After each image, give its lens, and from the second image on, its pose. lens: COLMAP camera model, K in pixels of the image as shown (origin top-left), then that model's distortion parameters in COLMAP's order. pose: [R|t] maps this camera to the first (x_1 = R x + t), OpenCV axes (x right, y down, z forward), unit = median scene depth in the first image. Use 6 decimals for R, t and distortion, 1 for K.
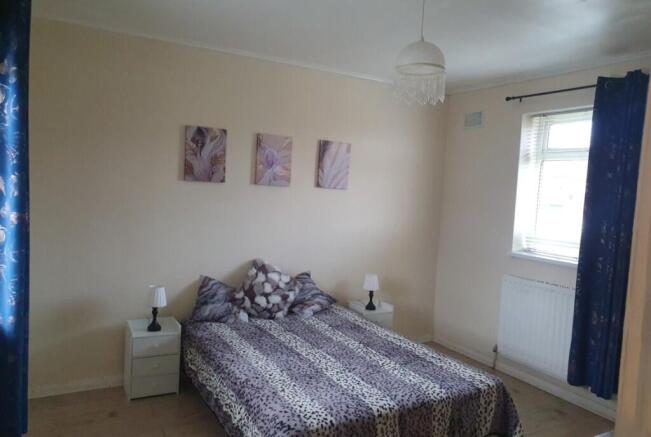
lens RADIAL K [[498.2, 0, 339.2], [0, 498.2, 217.5], [0, 0, 1]] dist [0.172017, -0.324384]
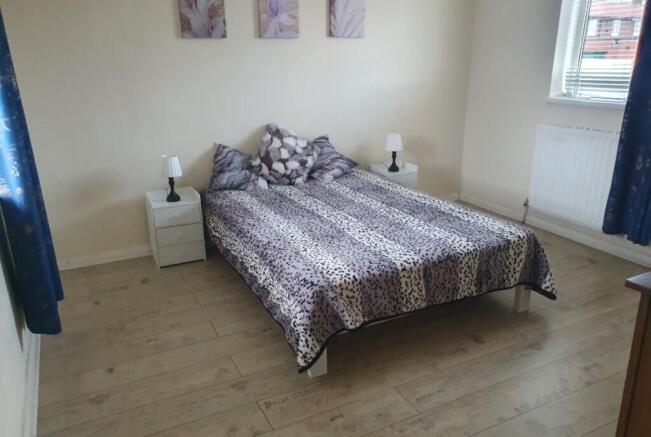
lens RADIAL K [[498.2, 0, 339.2], [0, 498.2, 217.5], [0, 0, 1]] dist [0.172017, -0.324384]
pose [[0.997194, -0.046882, -0.058357, 0.011023], [0.059752, 0.968115, 0.243274, 0.033337], [0.045091, -0.246078, 0.968200, 0.054968]]
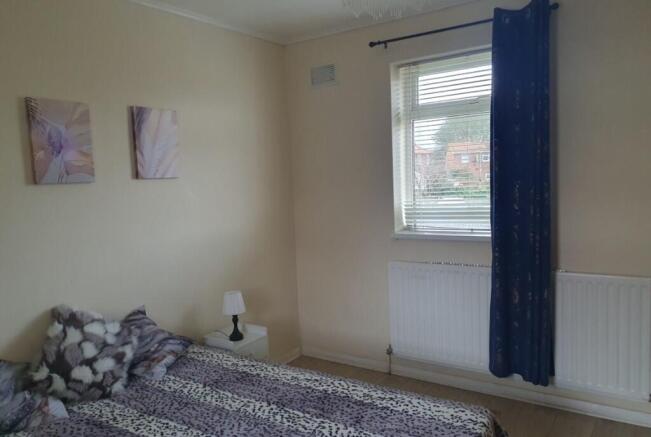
lens RADIAL K [[493.9, 0, 293.8], [0, 493.9, 226.7], [0, 0, 1]] dist [0.024526, 0.003486]
pose [[0.901360, -0.142807, 0.408848, -0.145119], [0.122431, 0.989583, 0.075737, -0.024720], [-0.415405, -0.018211, 0.909454, 0.348279]]
